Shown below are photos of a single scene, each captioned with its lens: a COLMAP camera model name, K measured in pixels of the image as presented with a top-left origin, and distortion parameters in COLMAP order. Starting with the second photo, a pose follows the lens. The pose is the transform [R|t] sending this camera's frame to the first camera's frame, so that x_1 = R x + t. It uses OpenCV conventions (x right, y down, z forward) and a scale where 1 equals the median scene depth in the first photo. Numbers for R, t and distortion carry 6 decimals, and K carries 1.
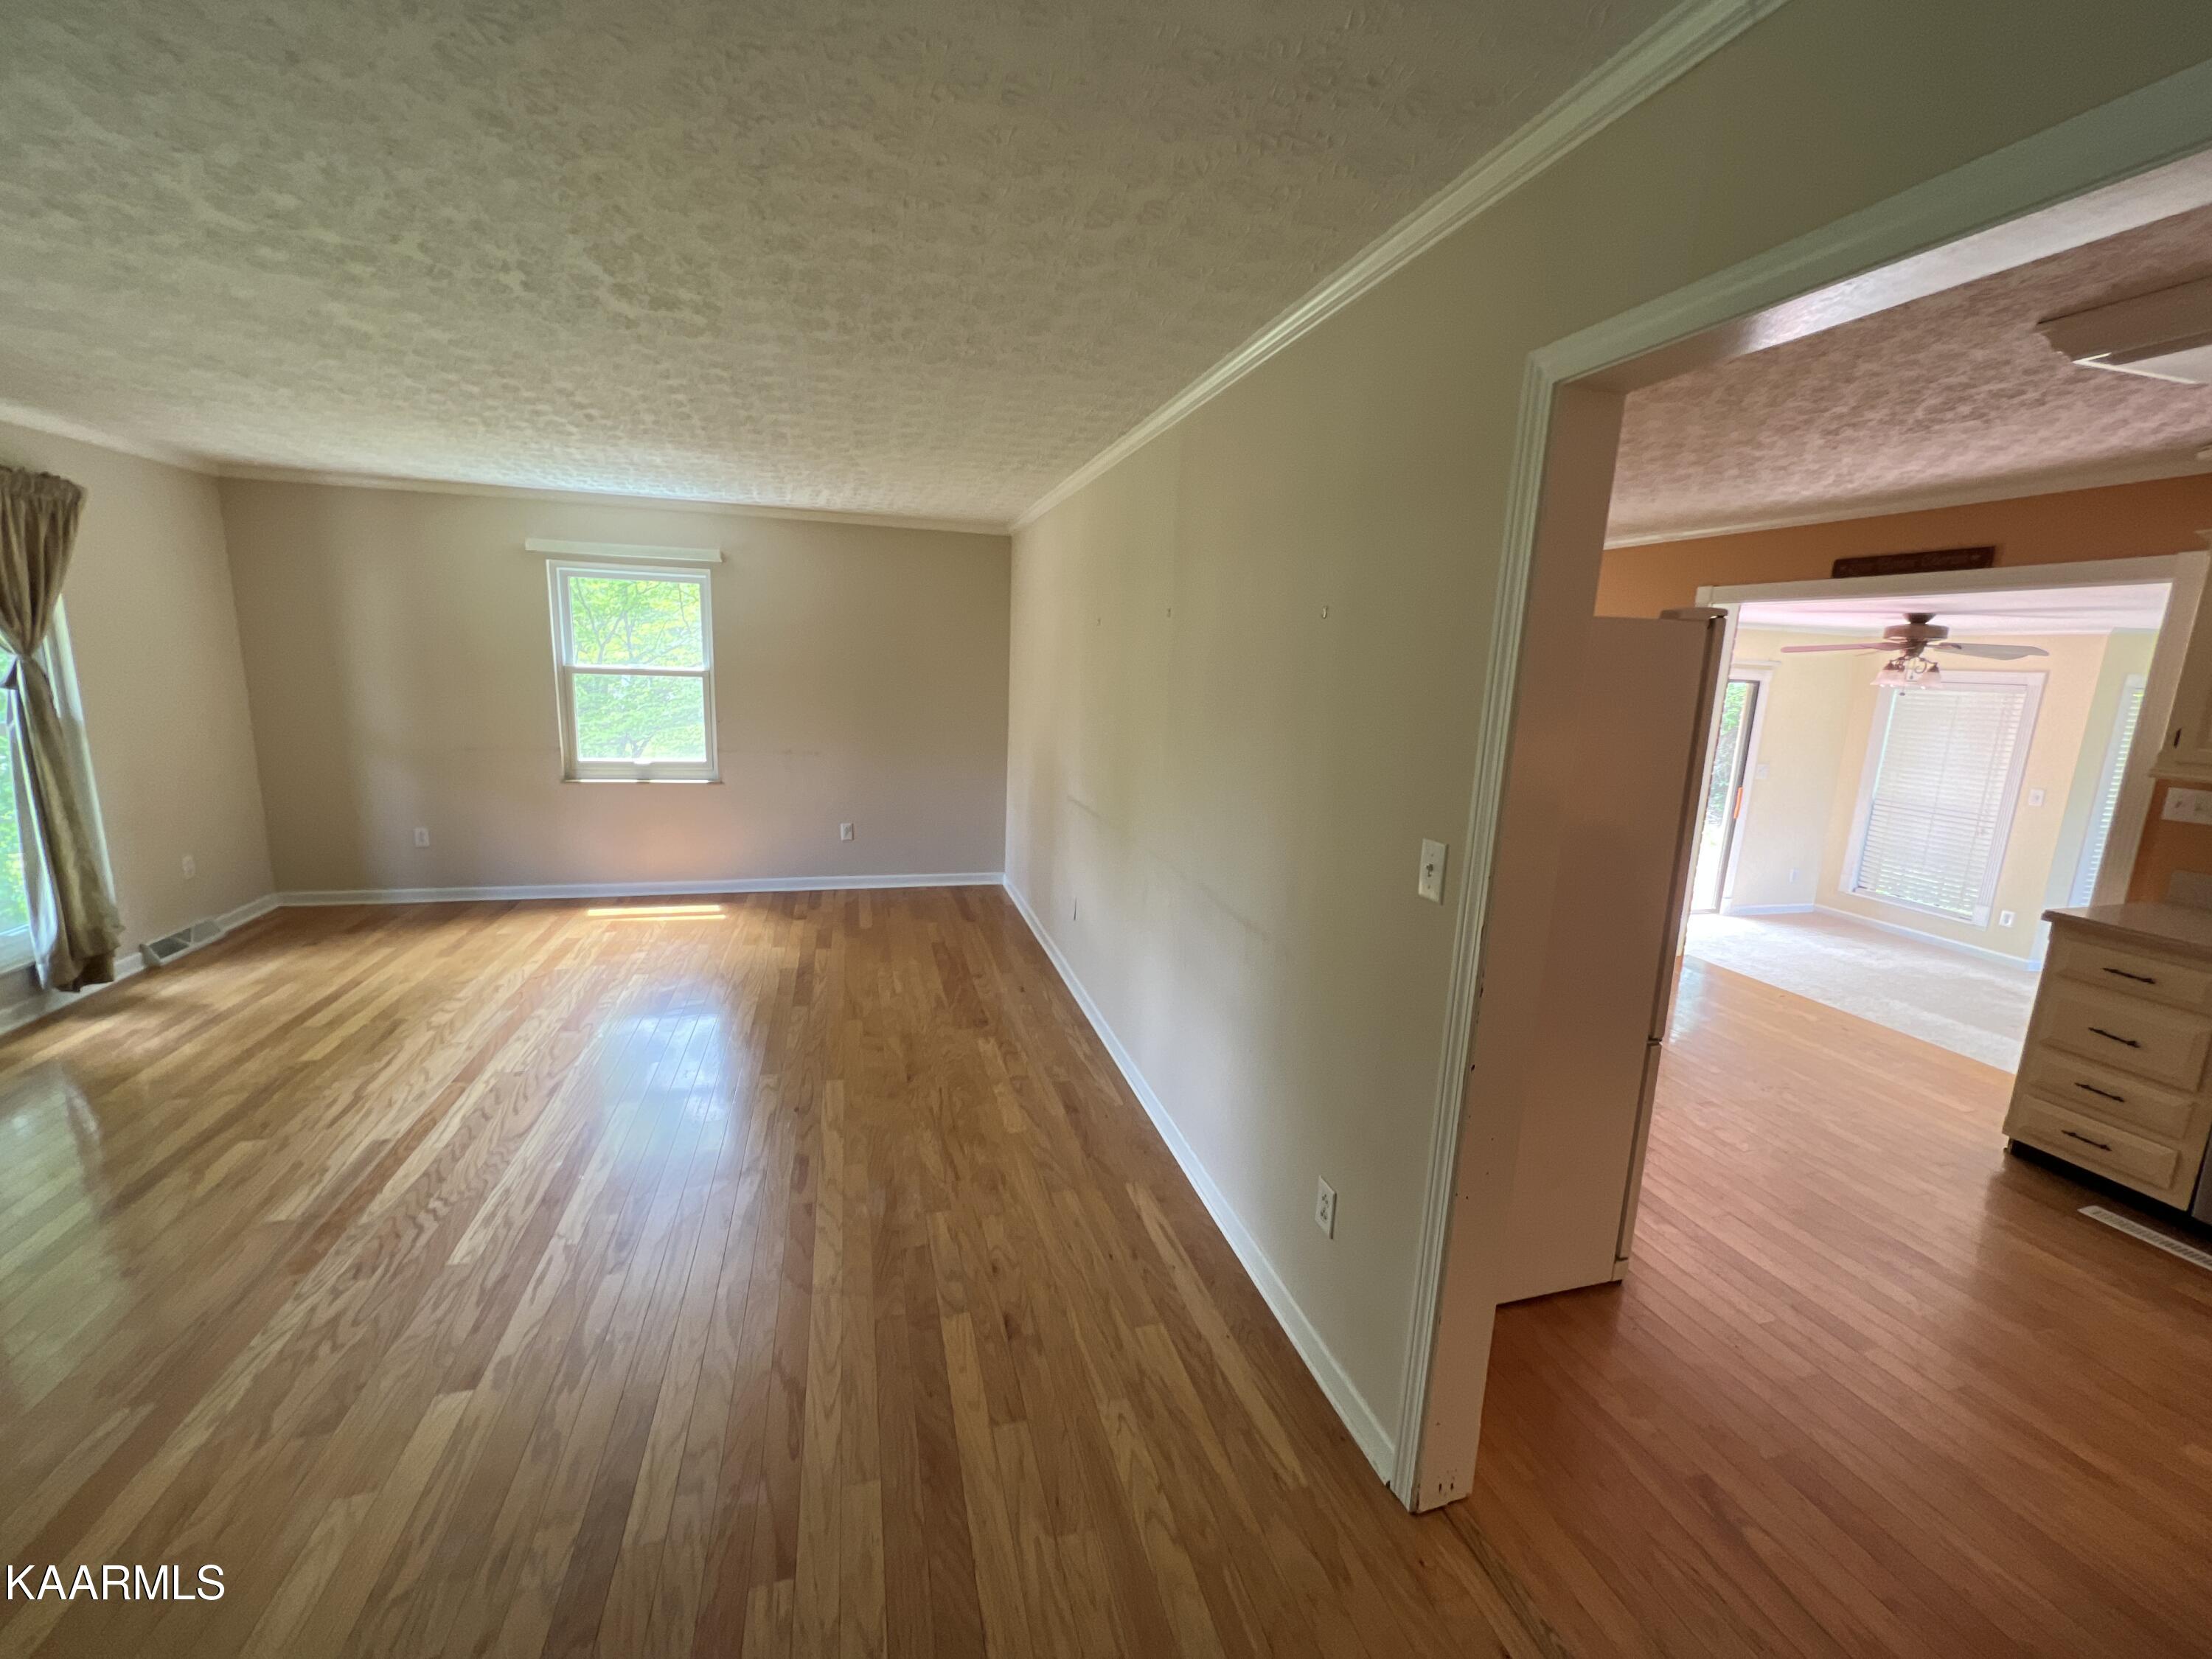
lens RADIAL K [[887.3, 0, 1105.1], [0, 887.3, 816.0], [0, 0, 1]] dist [0.003089, 0.000026]
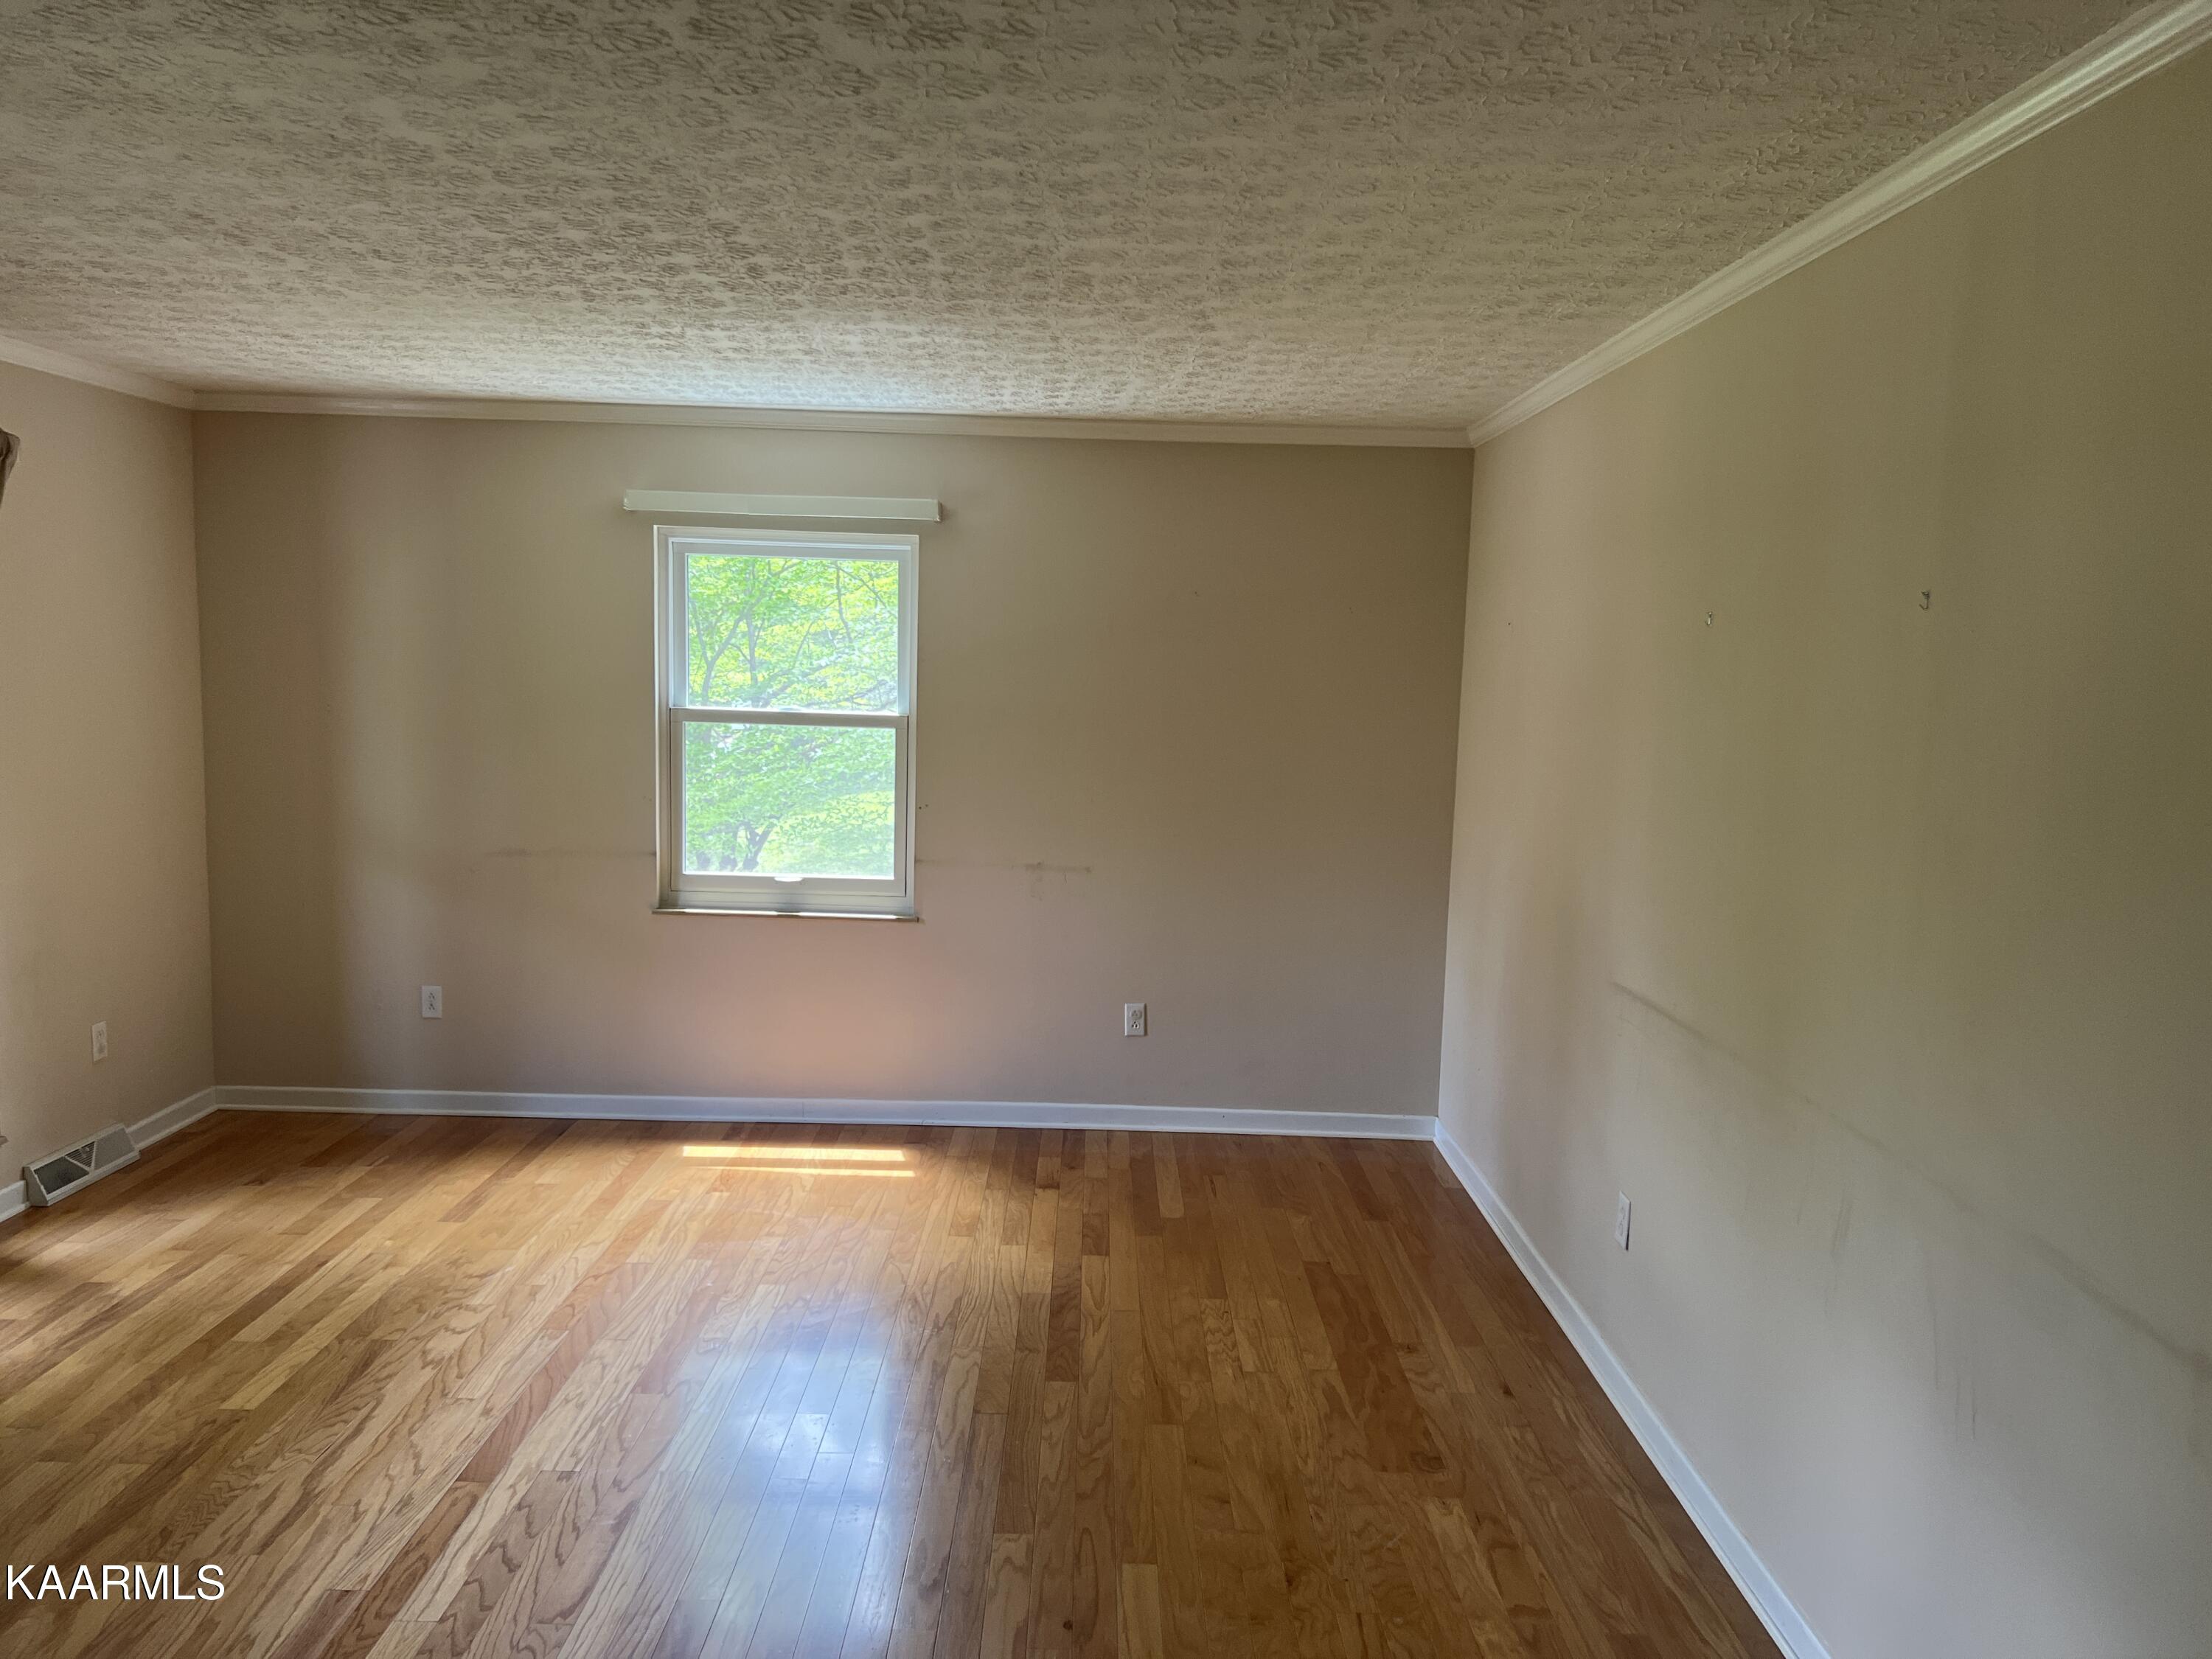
lens RADIAL K [[1662.7, 0, 1110.5], [0, 1662.7, 830.6], [0, 0, 1]] dist [0.052116, -0.044036]
pose [[0.964430, 0.016050, -0.263850, -0.080539], [-0.037681, 0.996309, -0.077126, -0.028112], [0.261639, 0.084325, 0.961475, 0.080187]]
